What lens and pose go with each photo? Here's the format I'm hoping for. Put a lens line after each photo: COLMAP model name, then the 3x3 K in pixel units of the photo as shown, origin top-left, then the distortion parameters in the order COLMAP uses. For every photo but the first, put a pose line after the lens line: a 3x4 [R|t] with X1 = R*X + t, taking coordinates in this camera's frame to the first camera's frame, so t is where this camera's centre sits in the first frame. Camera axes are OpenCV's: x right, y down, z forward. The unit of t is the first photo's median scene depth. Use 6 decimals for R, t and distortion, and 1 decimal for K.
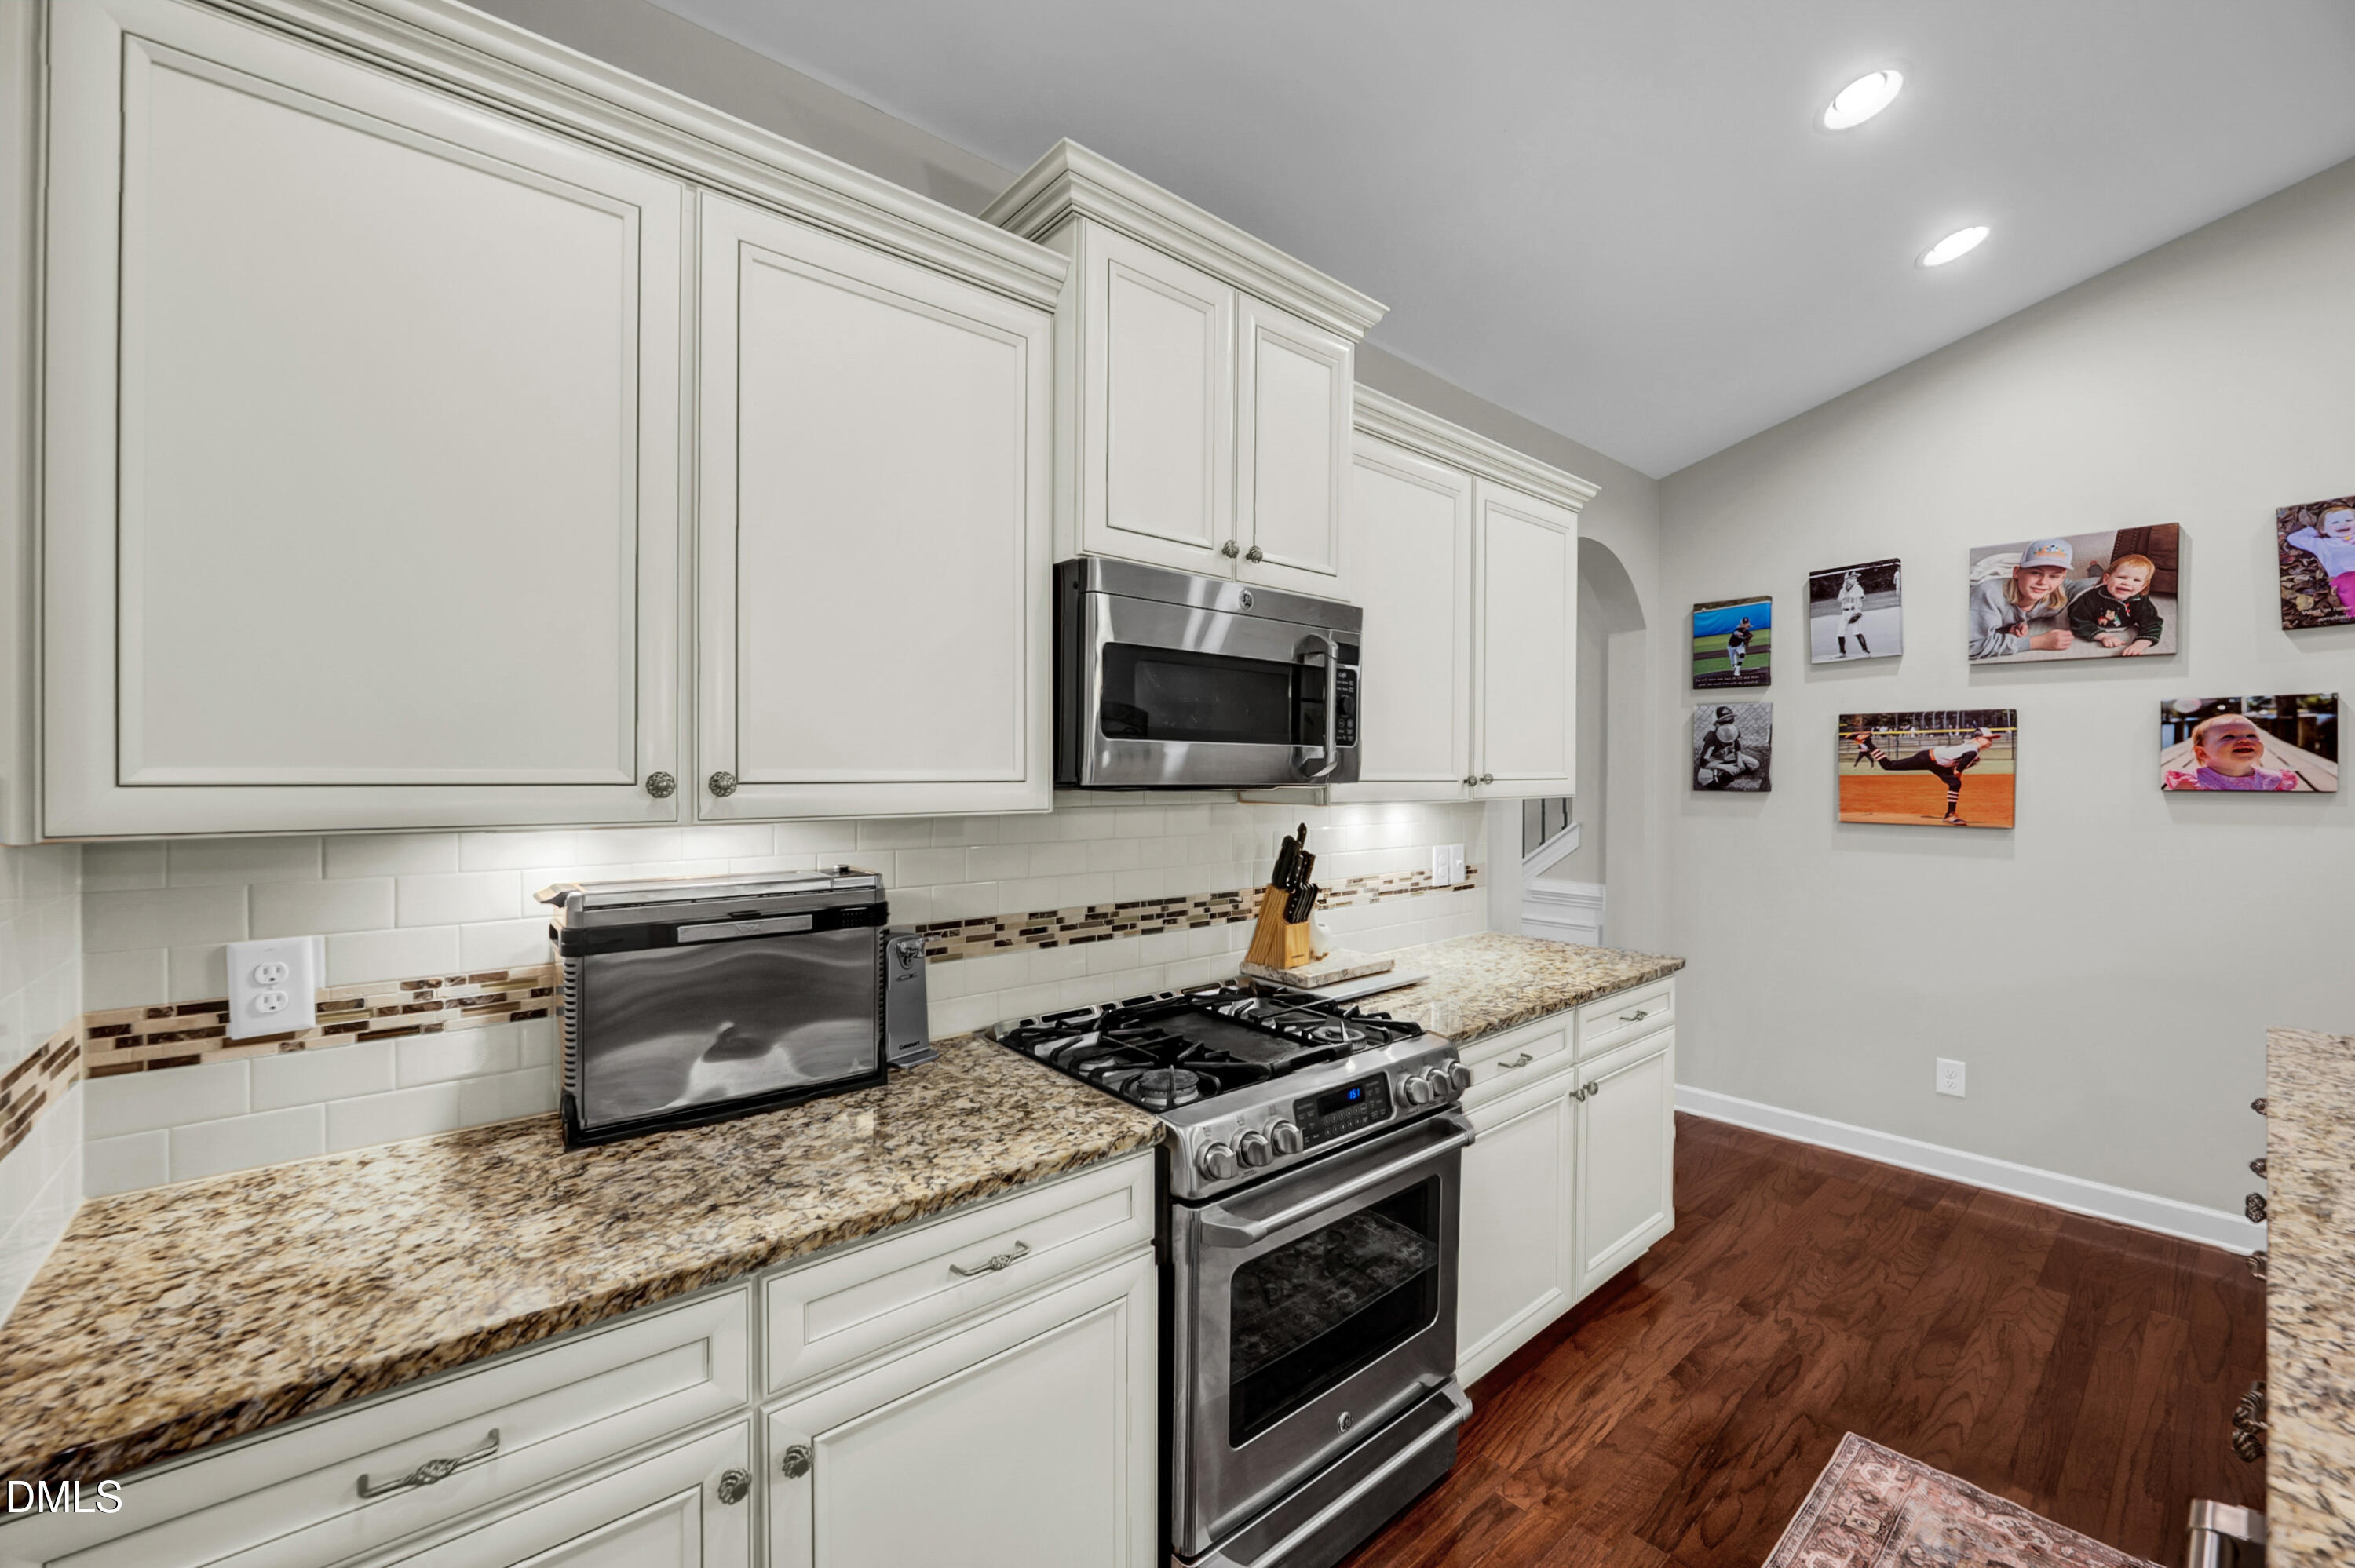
lens RADIAL K [[938.8, 0, 1177.5], [0, 938.8, 774.2], [0, 0, 1]] dist [-0.001278, -0.000045]
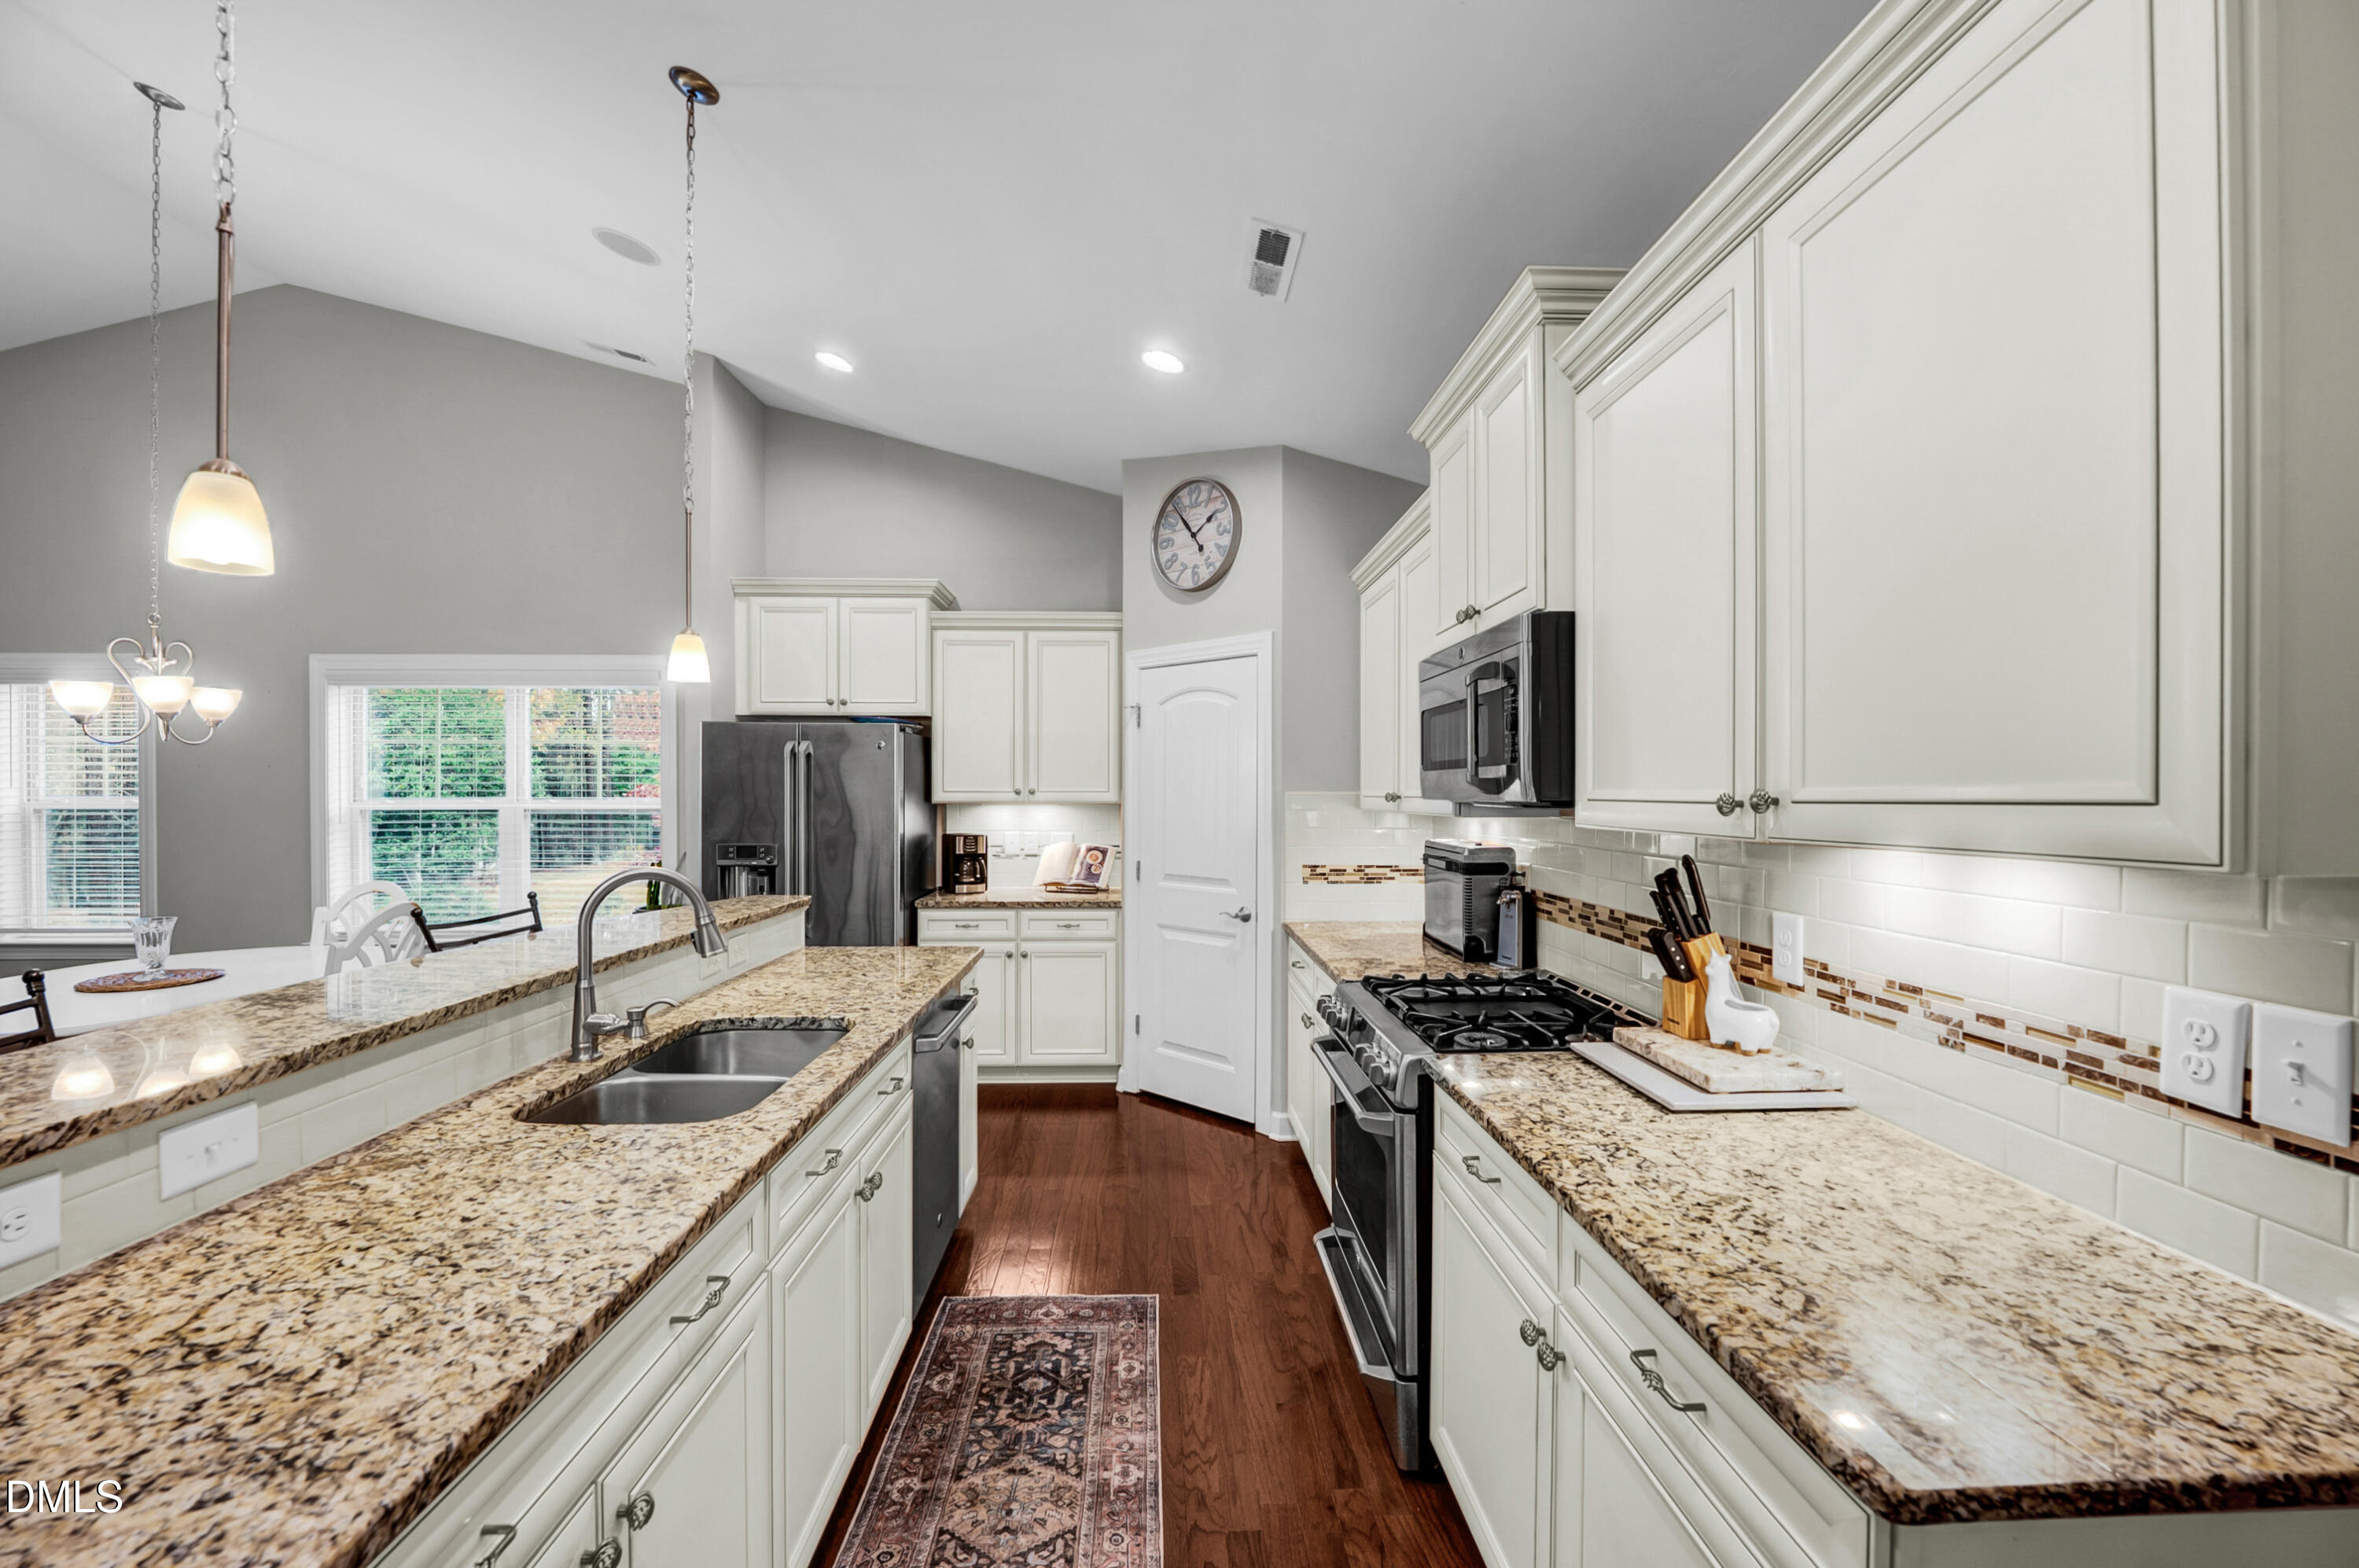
lens RADIAL K [[940.6, 0, 1180.1], [0, 940.6, 791.5], [0, 0, 1]] dist [-0.001278, -0.000045]
pose [[-0.609754, -0.006107, -0.792567, 0.883330], [-0.007950, 0.999967, -0.001589, 0.002272], [0.792551, 0.005332, -0.609783, 0.994498]]
